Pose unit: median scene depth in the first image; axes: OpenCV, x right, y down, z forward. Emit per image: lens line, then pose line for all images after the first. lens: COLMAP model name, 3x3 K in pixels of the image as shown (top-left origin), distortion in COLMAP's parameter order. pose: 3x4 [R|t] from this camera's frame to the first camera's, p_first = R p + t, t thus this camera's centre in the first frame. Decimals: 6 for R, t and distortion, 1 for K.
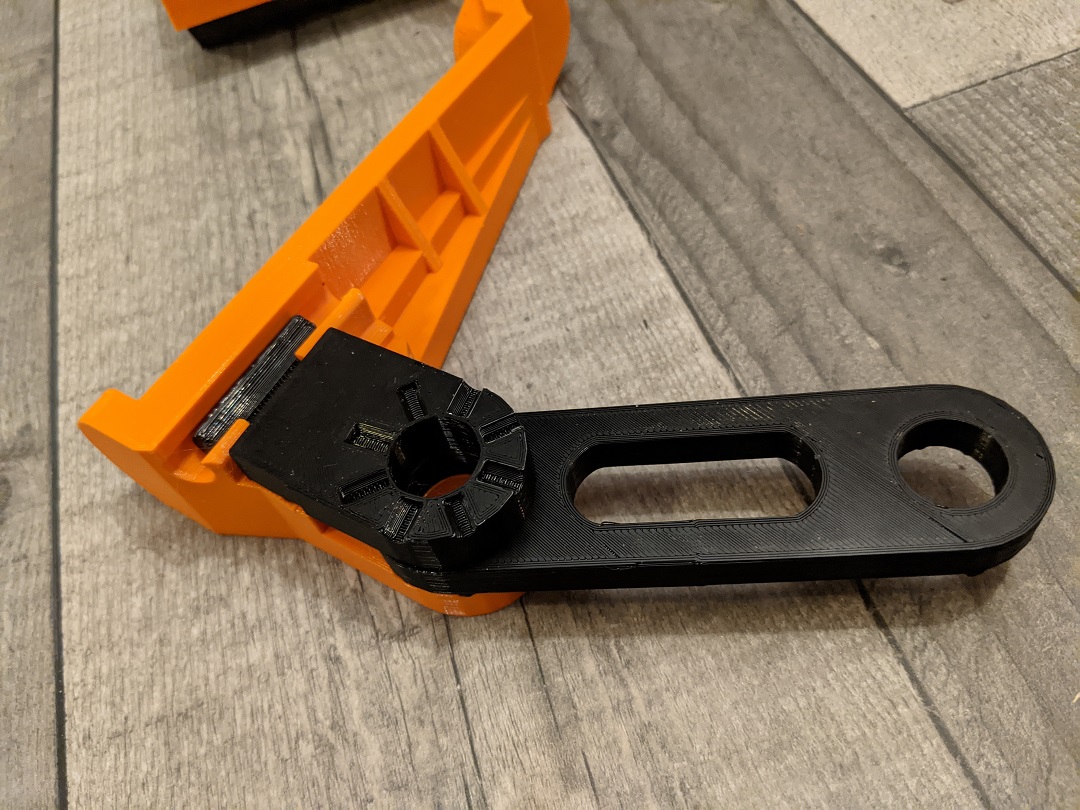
lens RADIAL K [[911.4, 0, 536.9], [0, 911.4, 424.8], [0, 0, 1]] dist [0.013188, -0.123743]
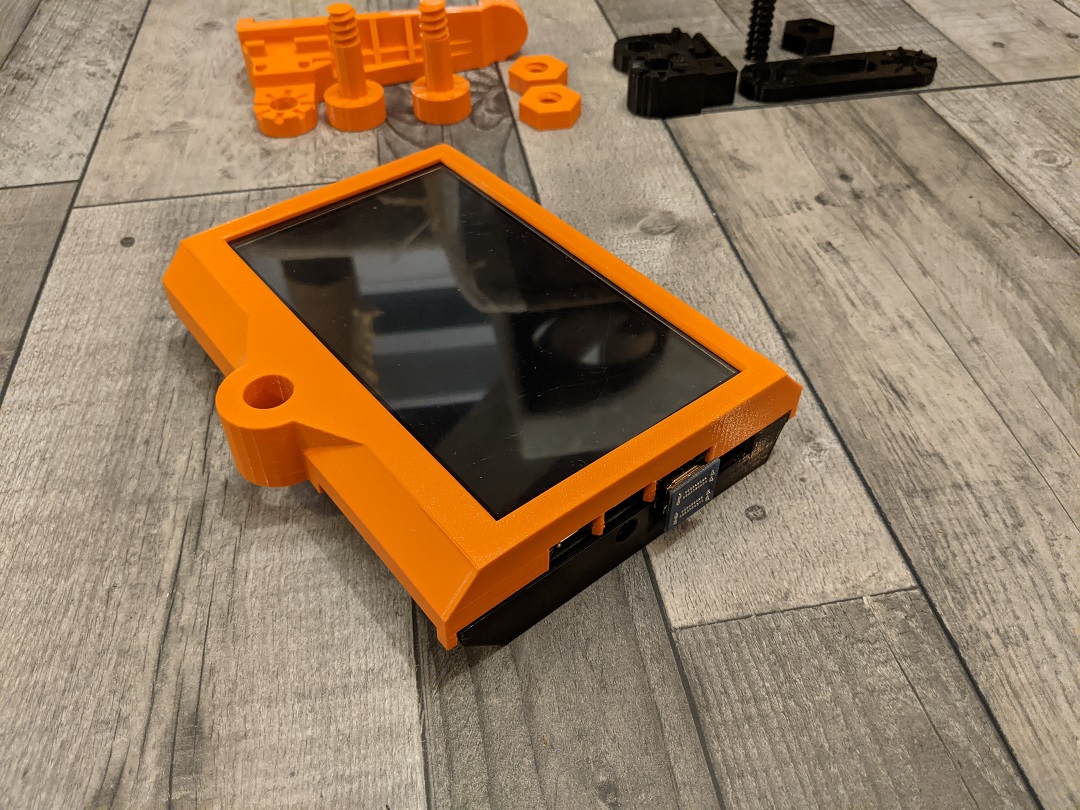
lens RADIAL K [[912.4, 0, 547.2], [0, 912.4, 389.1], [0, 0, 1]] dist [0.019691, -0.096585]
pose [[0.979194, 0.202837, -0.006108, 0.201261], [-0.200416, 0.961910, -0.185911, -0.413135], [-0.031834, 0.183268, 0.982548, -0.211627]]
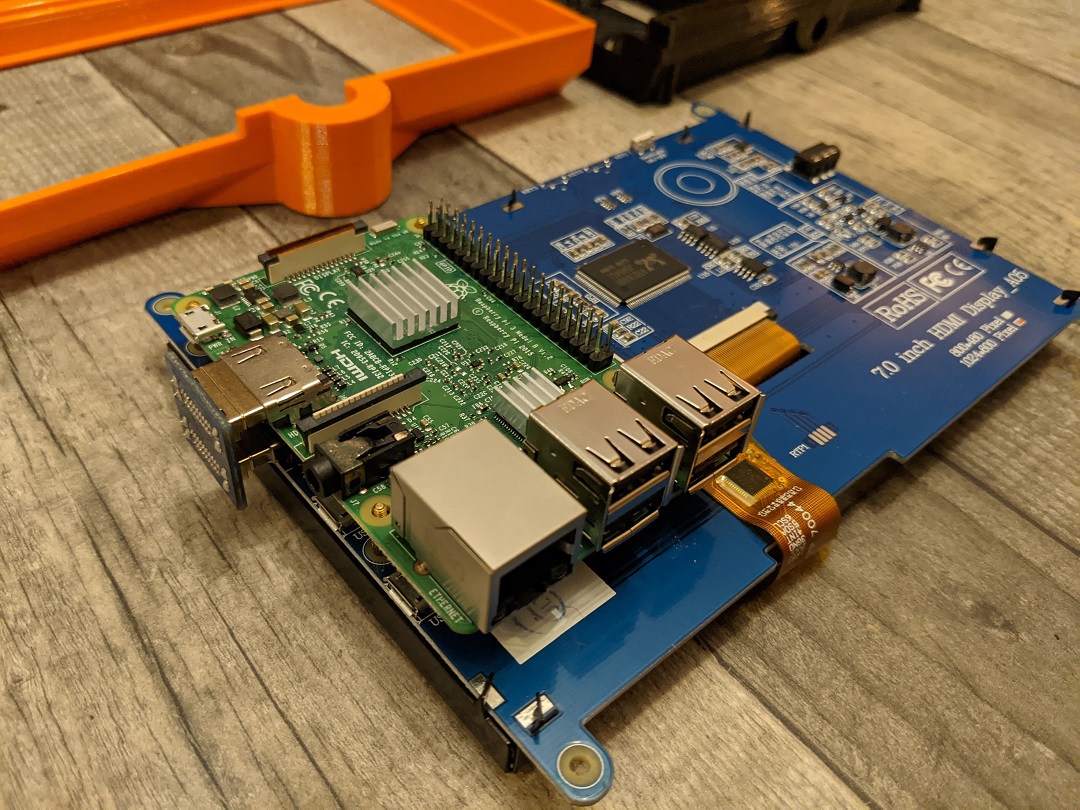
lens RADIAL K [[910.7, 0, 536.6], [0, 910.7, 406.3], [0, 0, 1]] dist [-0.046655, -0.010761]
pose [[0.902355, -0.089410, 0.421618, -0.264920], [0.179156, 0.967537, -0.178253, -0.271636], [-0.391994, 0.236383, 0.889080, 0.378841]]
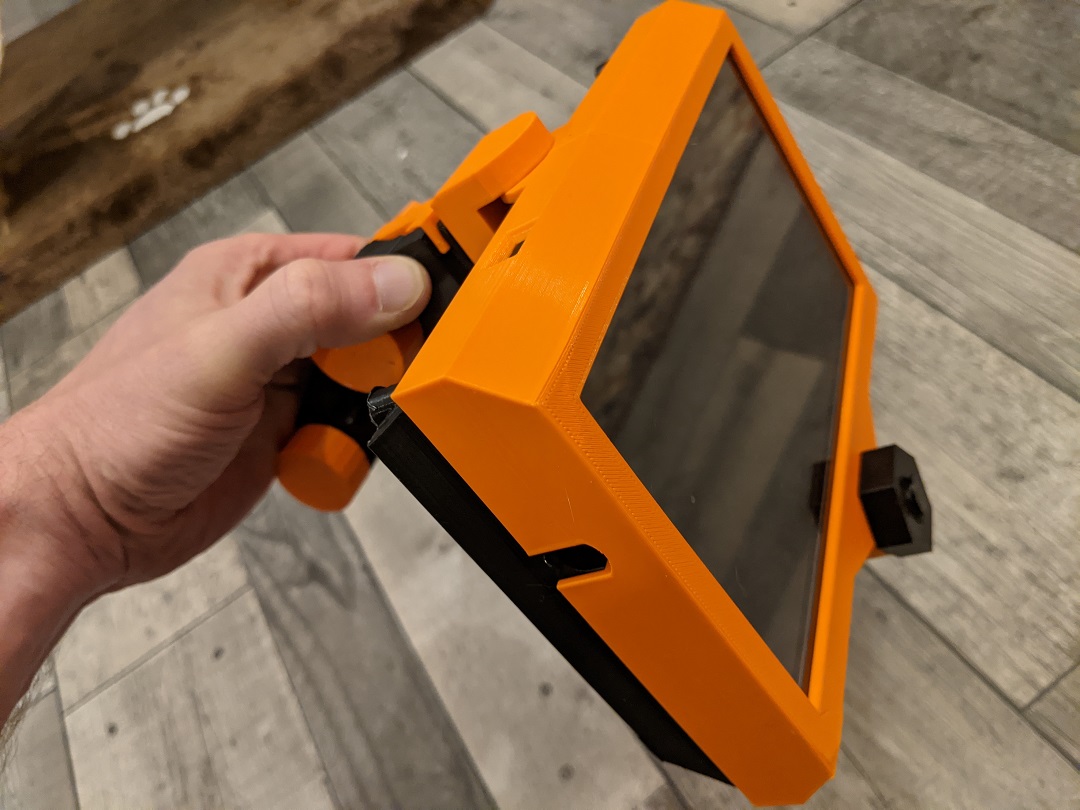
lens RADIAL K [[937.6, 0, 538.3], [0, 937.6, 387.2], [0, 0, 1]] dist [-0.004306, -0.097925]
pose [[0.962749, -0.270237, 0.009271, 0.694340], [0.268290, 0.950418, -0.157245, -1.074421], [0.033682, 0.153875, 0.987516, -1.114309]]
